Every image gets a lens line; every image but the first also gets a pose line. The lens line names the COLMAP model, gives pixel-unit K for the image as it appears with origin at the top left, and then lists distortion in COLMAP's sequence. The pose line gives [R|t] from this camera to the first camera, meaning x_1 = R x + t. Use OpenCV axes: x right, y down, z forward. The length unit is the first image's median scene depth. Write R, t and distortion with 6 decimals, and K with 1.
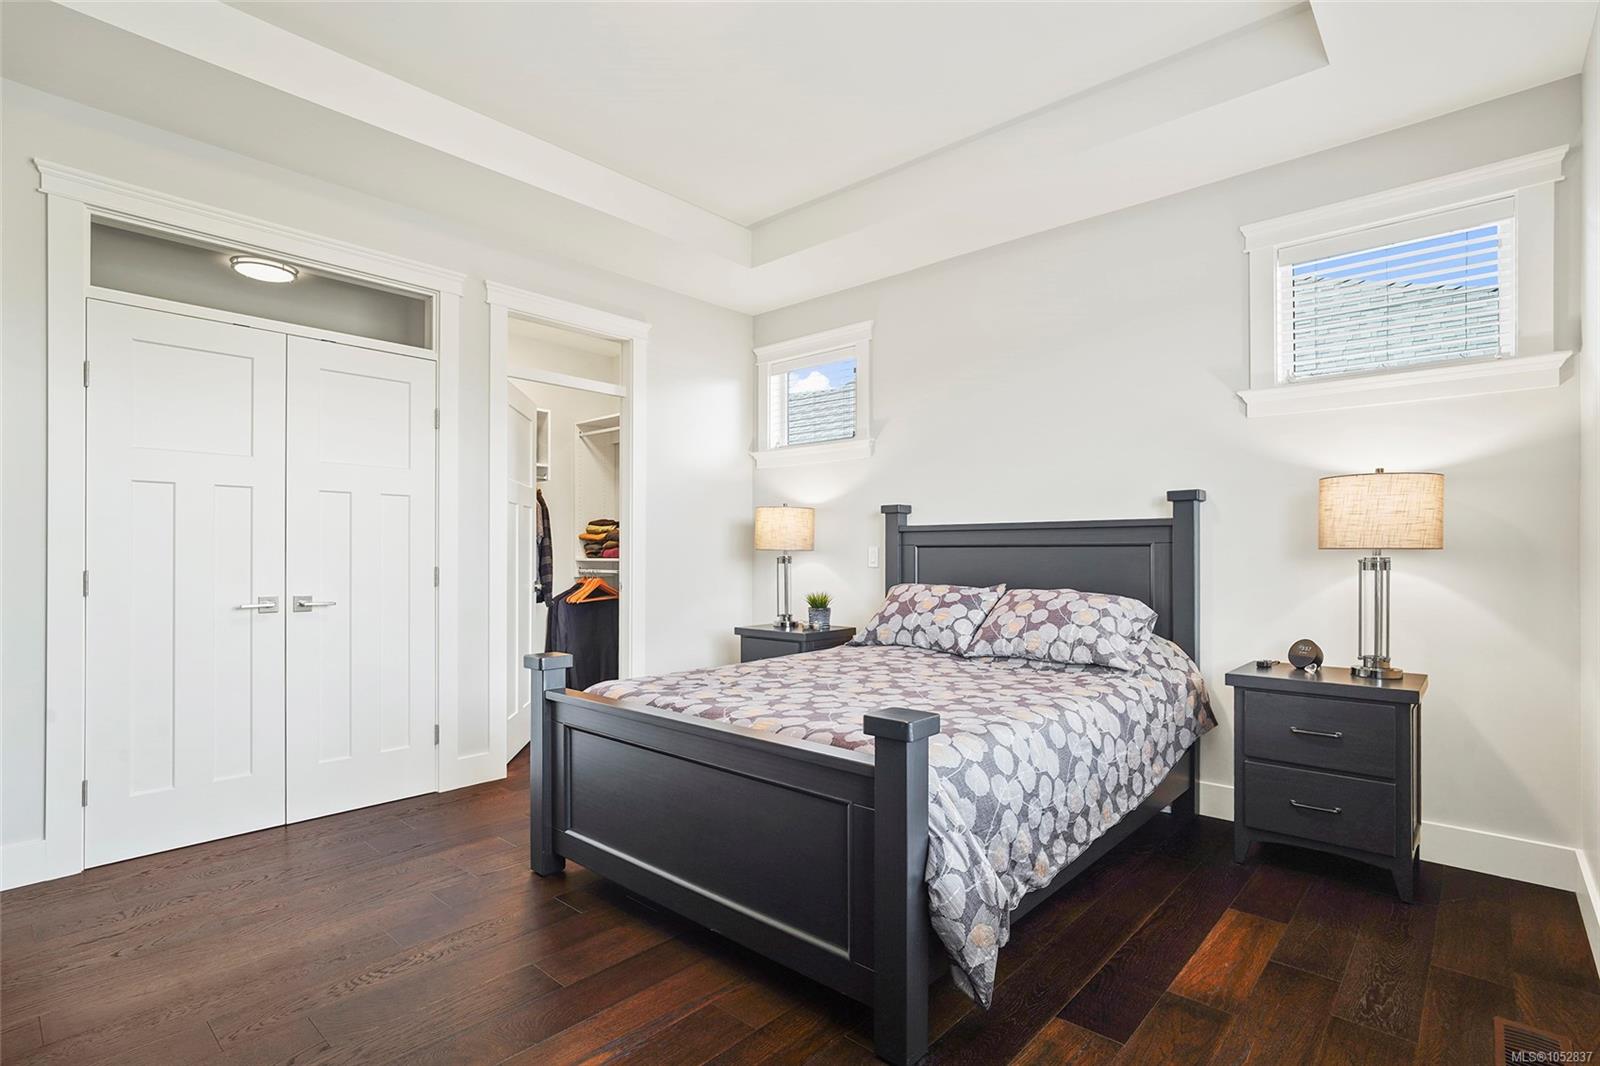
lens RADIAL K [[763.7, 0, 789.5], [0, 763.7, 541.9], [0, 0, 1]] dist [-0.002893, -0.000870]
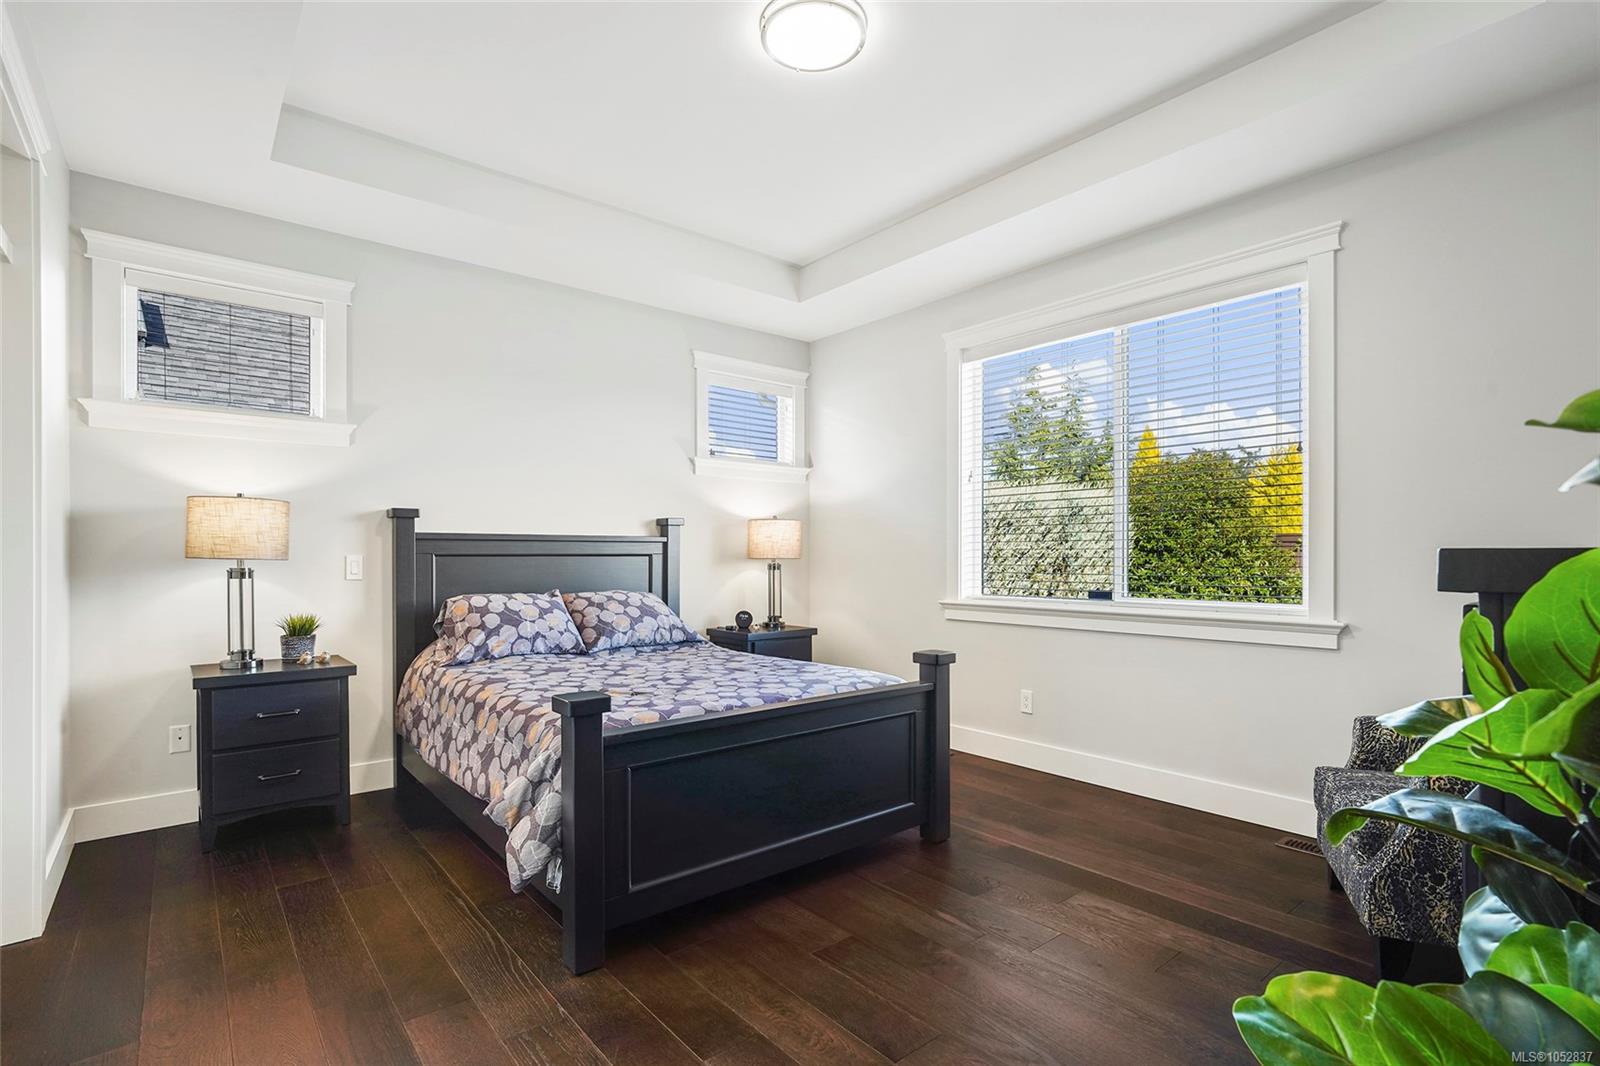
lens RADIAL K [[763.7, 0, 790.1], [0, 763.7, 548.5], [0, 0, 1]] dist [-0.002893, -0.000870]
pose [[0.138597, 0.014190, 0.990247, -0.851865], [-0.009619, 0.999869, -0.012981, 0.006640], [-0.990302, -0.007726, 0.138716, 0.549415]]
